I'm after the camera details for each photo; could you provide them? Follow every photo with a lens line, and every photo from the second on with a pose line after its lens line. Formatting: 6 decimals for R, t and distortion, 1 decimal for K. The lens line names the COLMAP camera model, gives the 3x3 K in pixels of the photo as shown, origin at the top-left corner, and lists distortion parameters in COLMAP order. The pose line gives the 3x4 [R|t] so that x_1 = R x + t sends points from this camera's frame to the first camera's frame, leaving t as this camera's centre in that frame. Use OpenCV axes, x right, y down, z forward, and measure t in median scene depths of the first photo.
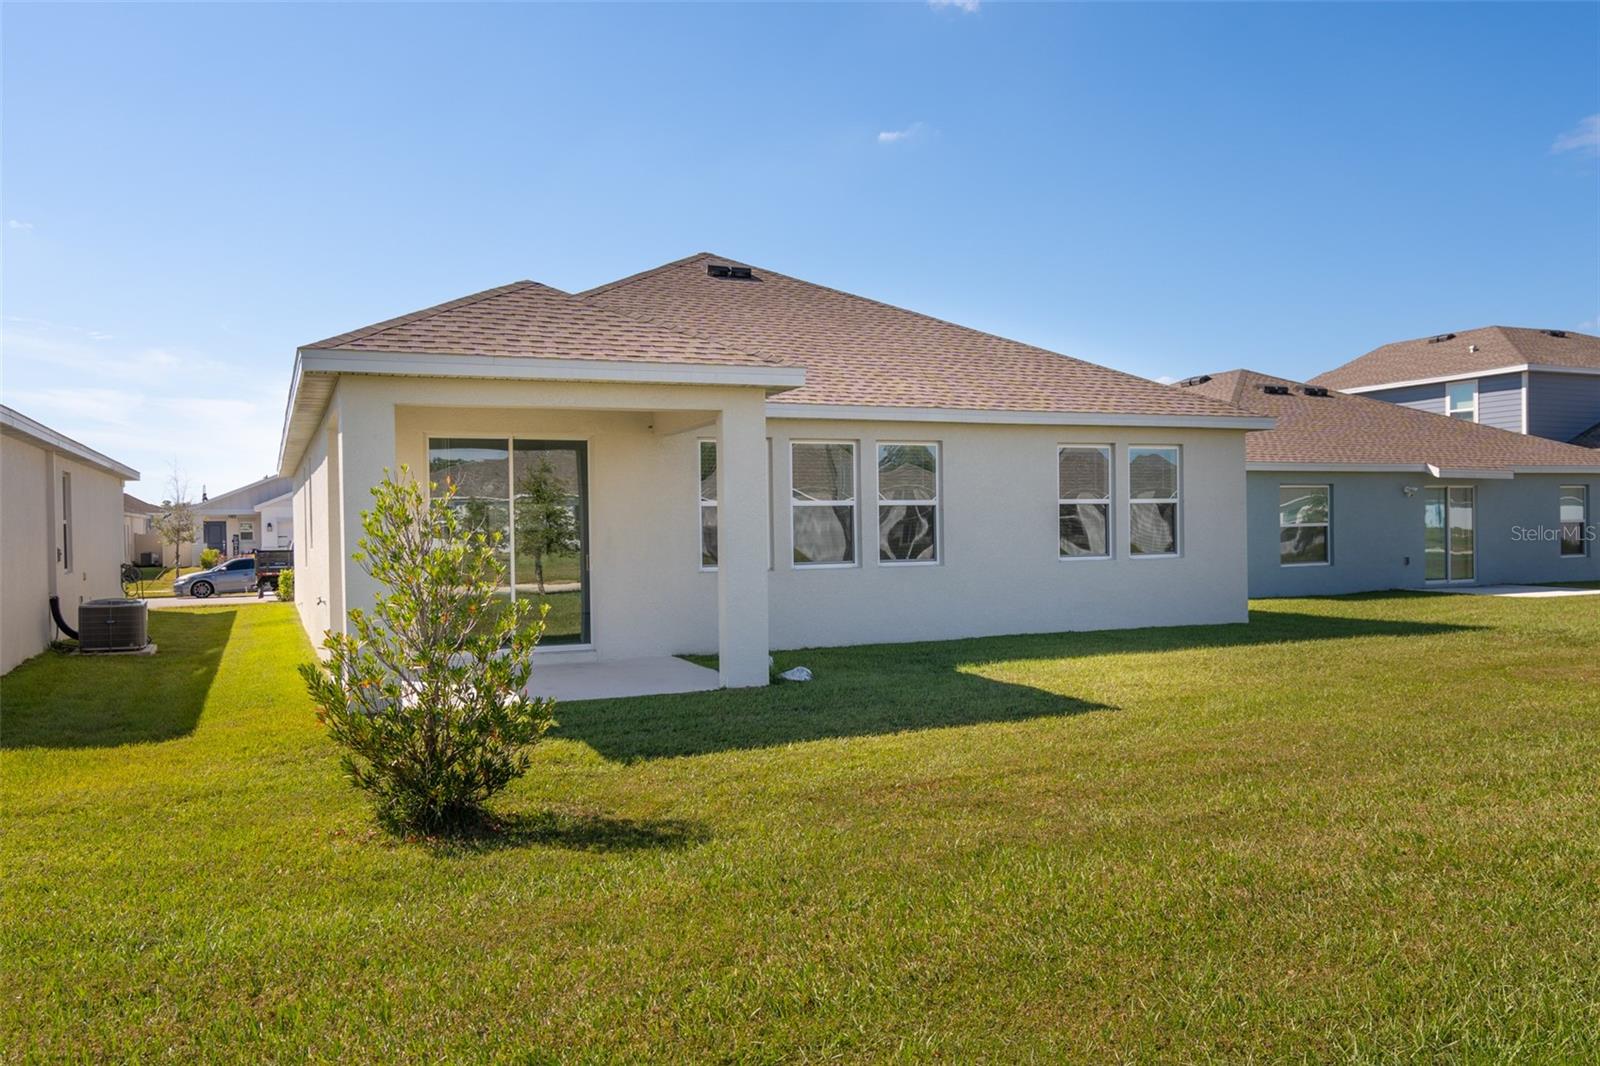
lens RADIAL K [[1206.3, 0, 800.0], [0, 1206.3, 533.0], [0, 0, 1]] dist [-0.003007, 0.000134]
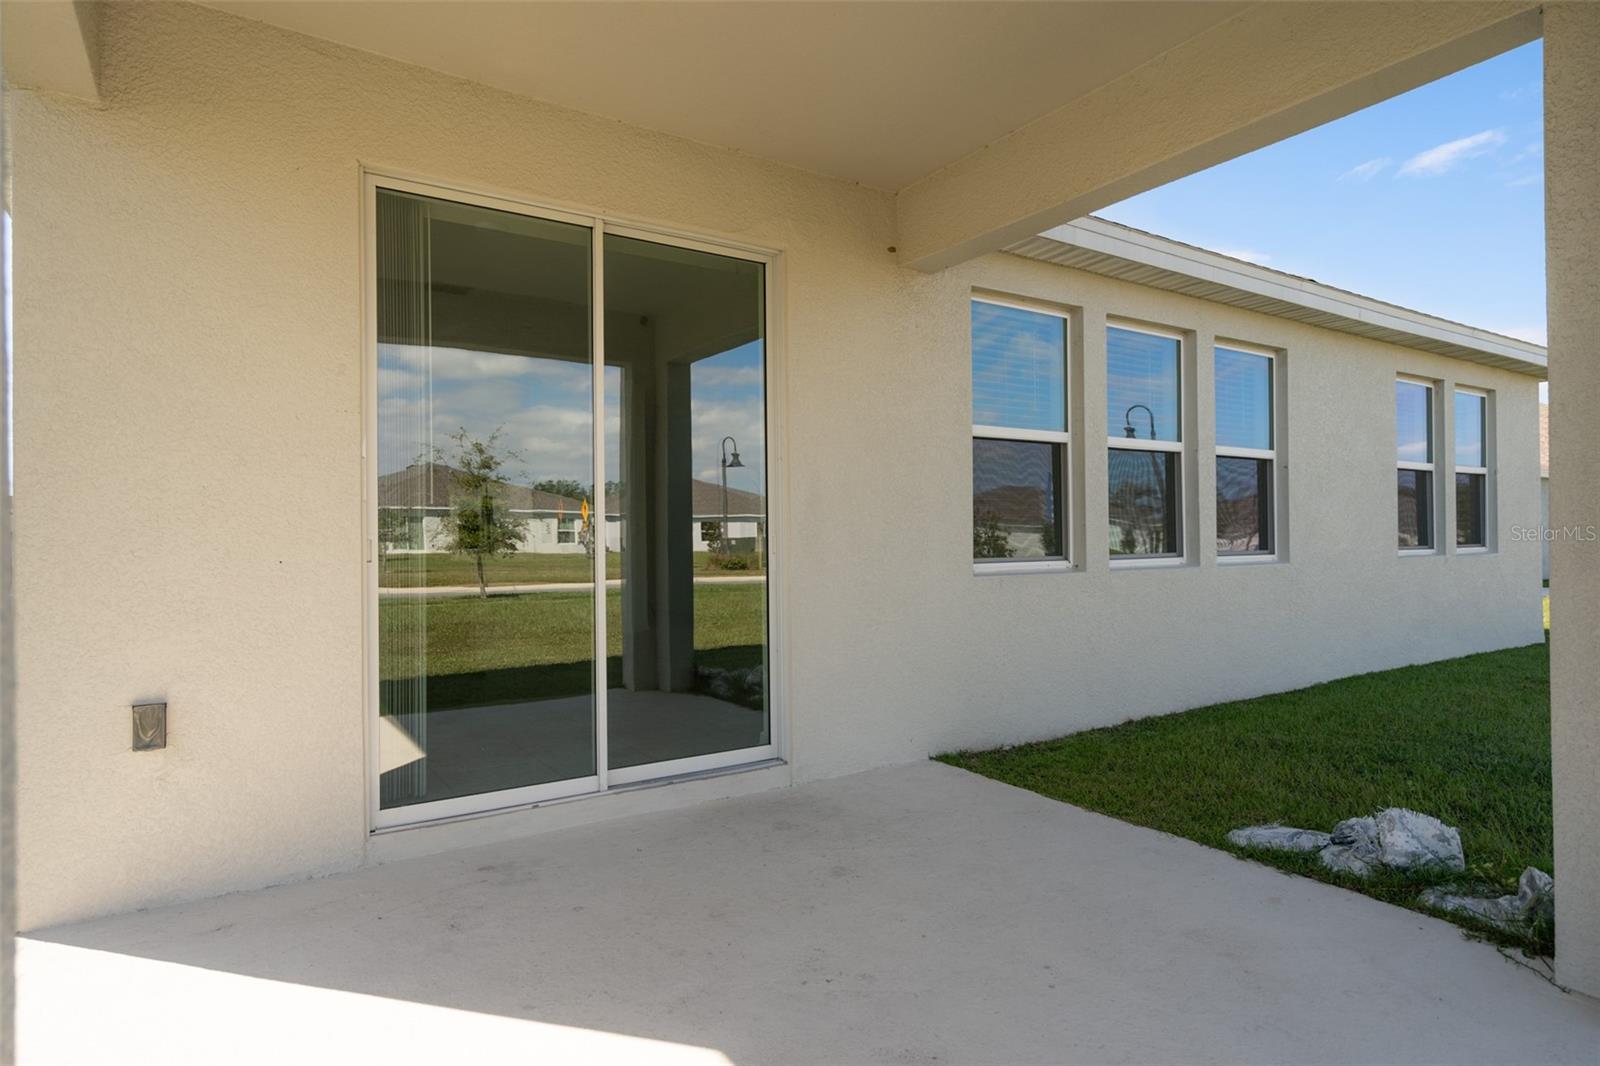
lens RADIAL K [[918.8, 0, 800.0], [0, 918.8, 533.0], [0, 0, 1]] dist [-0.087918, -0.000500]
pose [[0.986835, 0.011969, 0.161285, -0.194632], [-0.009843, 0.999854, -0.013970, 0.020545], [-0.161429, 0.012199, 0.986809, 0.619827]]
